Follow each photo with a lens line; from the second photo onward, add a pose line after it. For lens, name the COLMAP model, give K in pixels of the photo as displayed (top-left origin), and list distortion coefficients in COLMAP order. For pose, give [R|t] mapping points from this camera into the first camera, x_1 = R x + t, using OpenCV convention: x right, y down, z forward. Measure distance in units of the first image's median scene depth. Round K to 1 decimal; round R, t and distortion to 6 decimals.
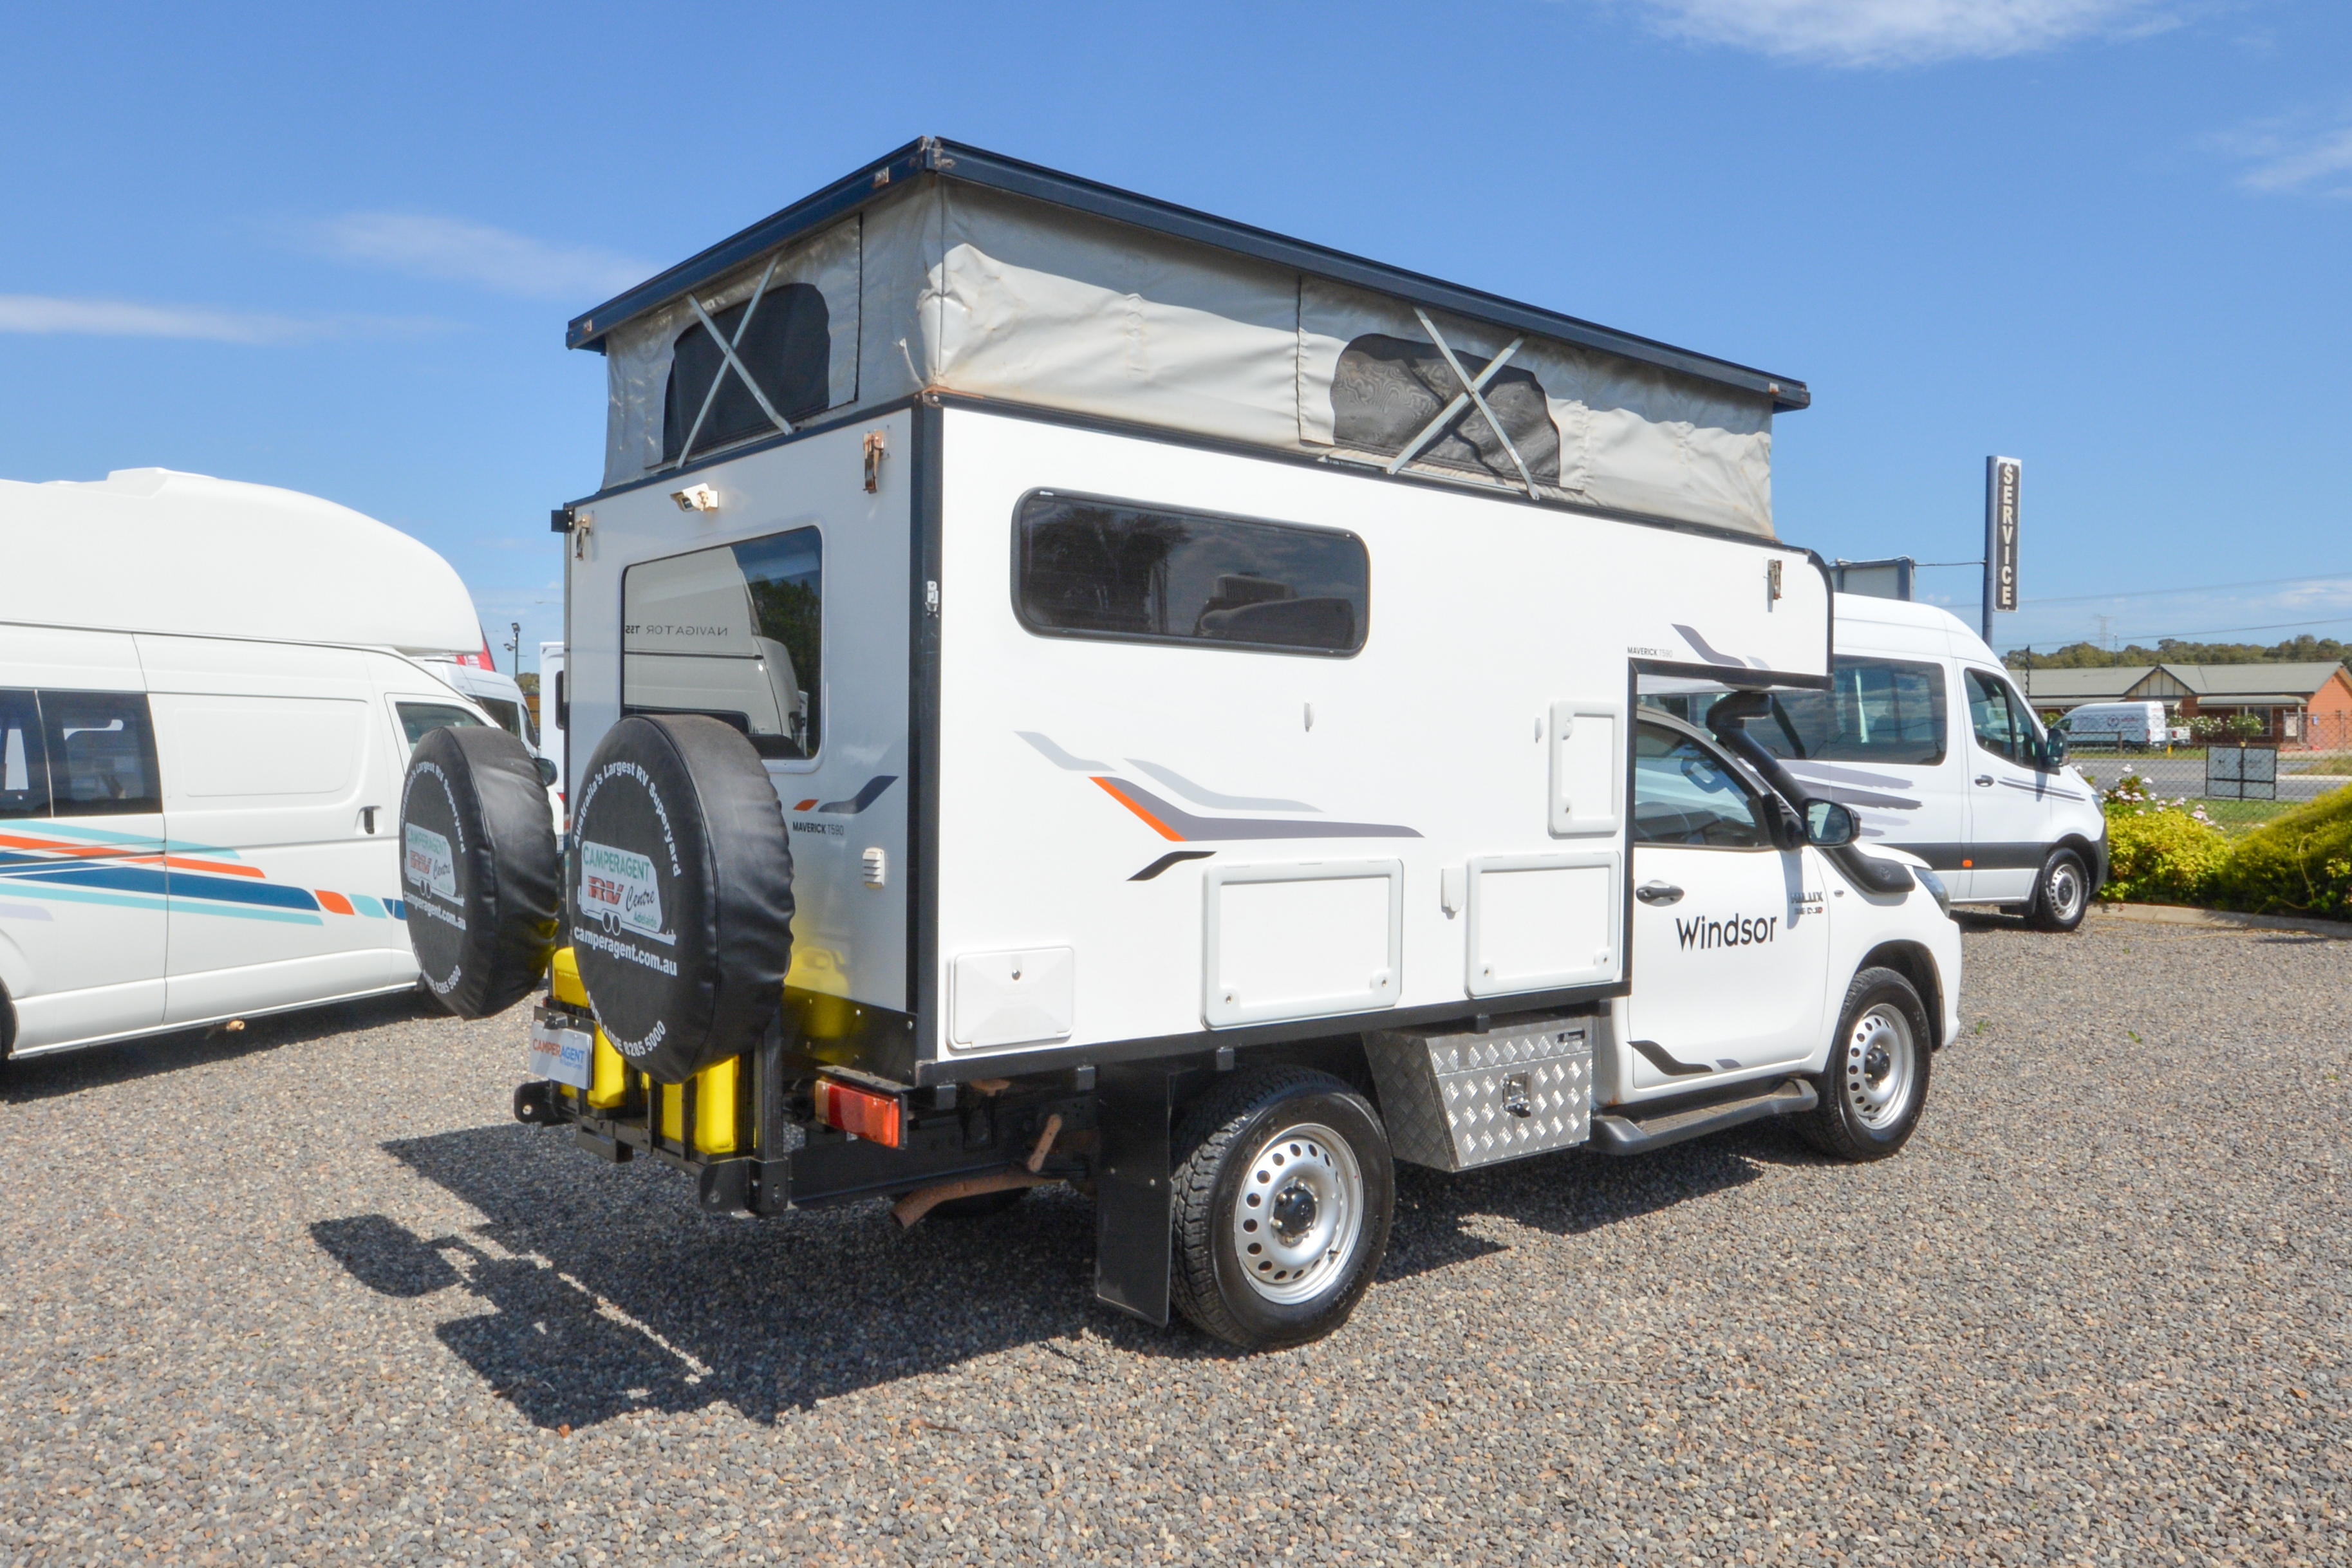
lens RADIAL K [[1694.9, 0, 1176.0], [0, 1694.9, 784.0], [0, 0, 1]] dist [-0.009251, -0.003510]
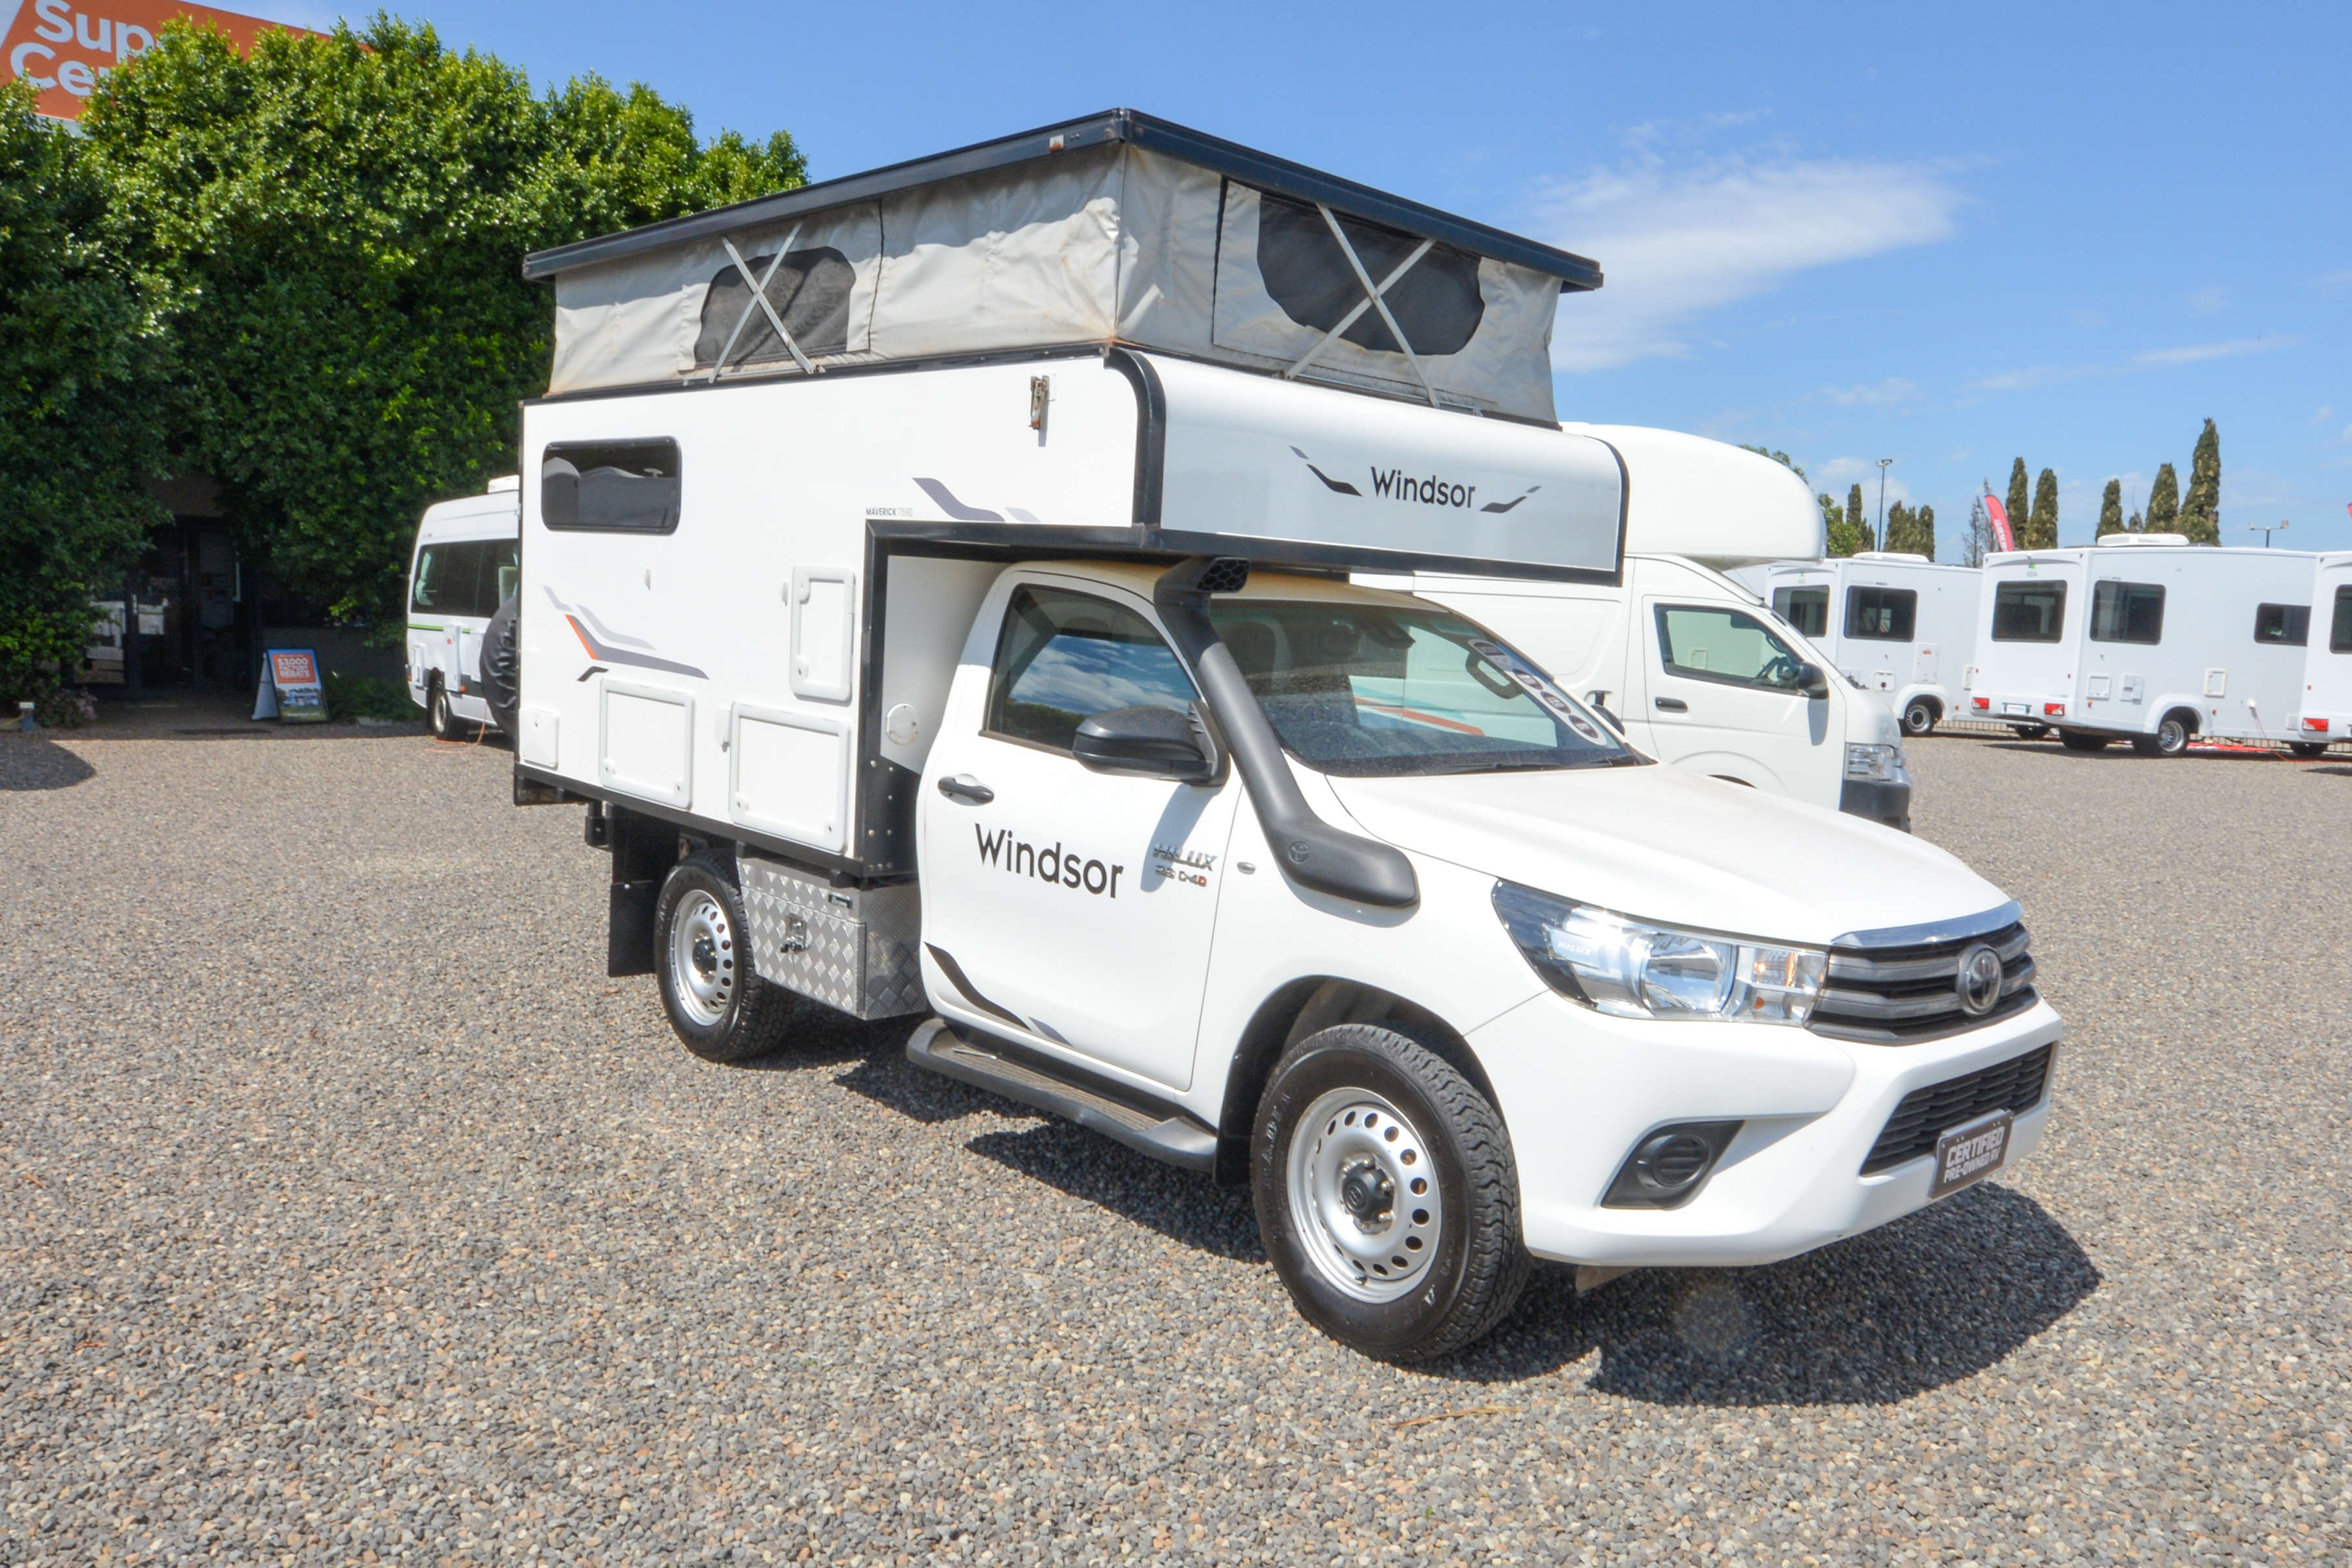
lens RADIAL K [[1694.9, 0, 1176.0], [0, 1694.9, 784.0], [0, 0, 1]] dist [-0.009251, -0.003510]
pose [[0.062274, 0.102103, -0.992823, 1.121600], [-0.071969, 0.992623, 0.097569, -0.030128], [0.995461, 0.065377, 0.069163, 1.017388]]
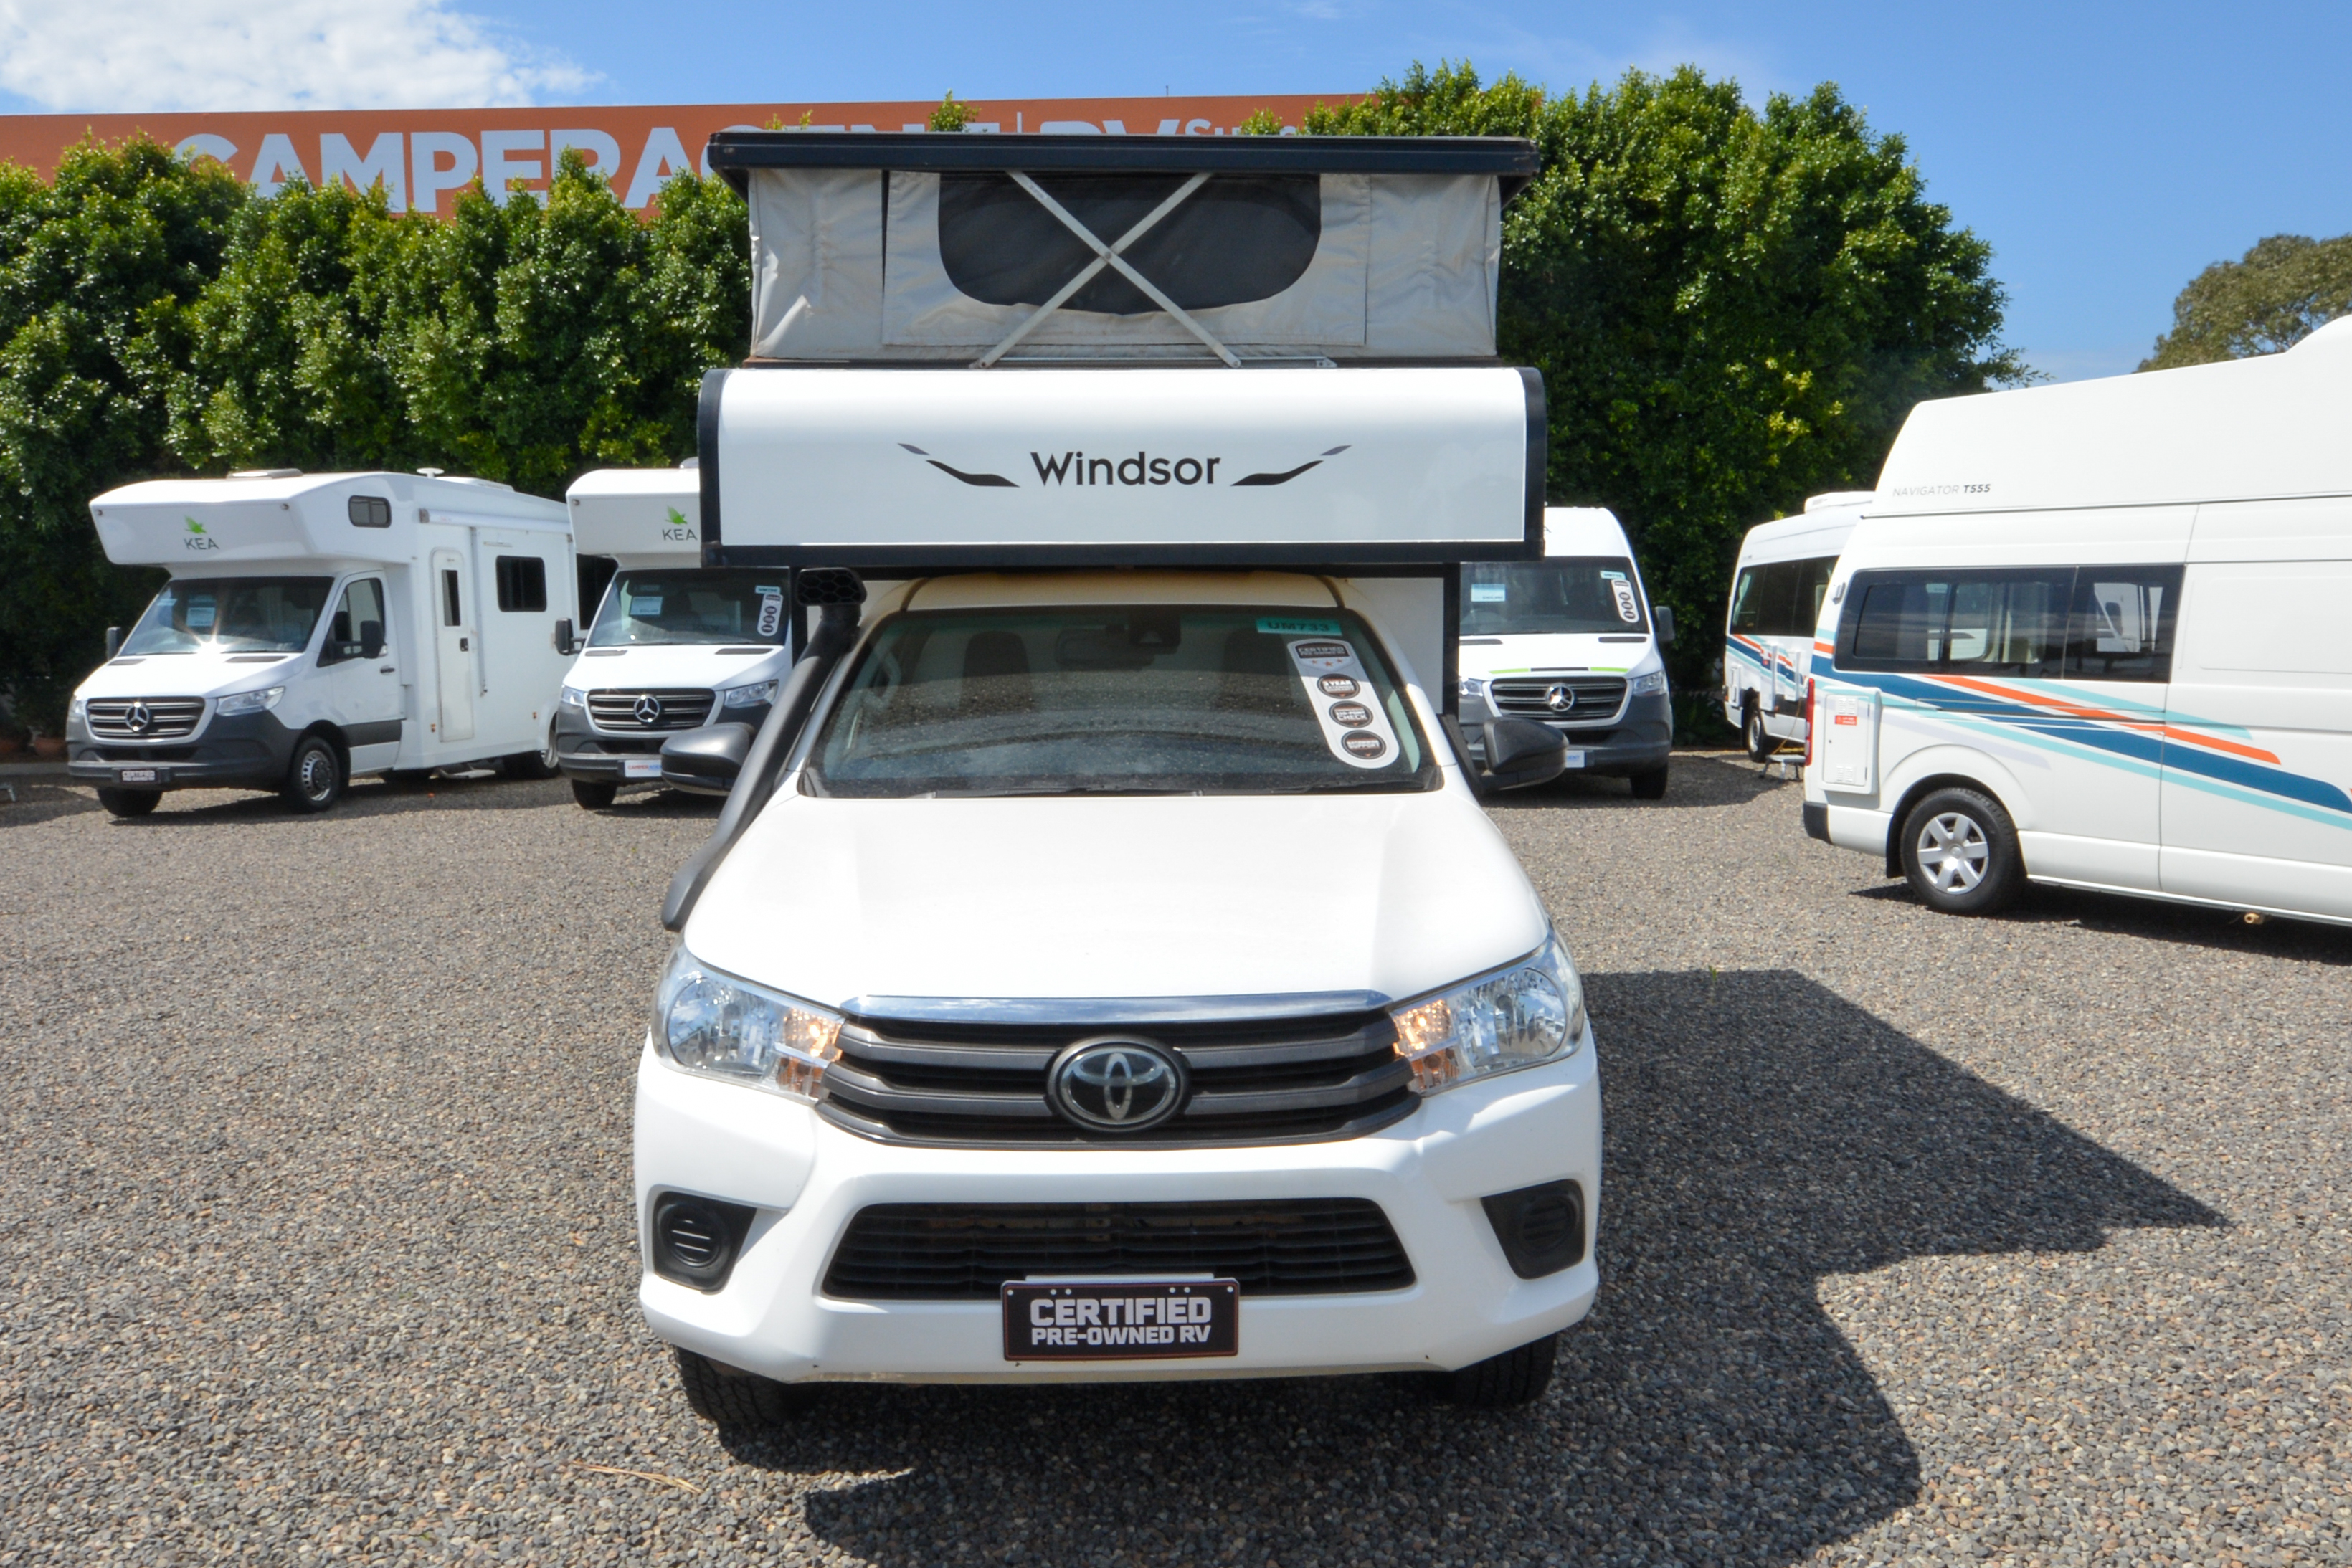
lens RADIAL K [[1852.9, 0, 1337.5], [0, 1852.9, 784.7], [0, 0, 1]] dist [0.007742, 0.002854]
pose [[-0.602299, 0.084114, -0.793827, 0.842780], [-0.012462, 0.993321, 0.114707, -0.063062], [0.798173, 0.078981, -0.597228, 1.824589]]
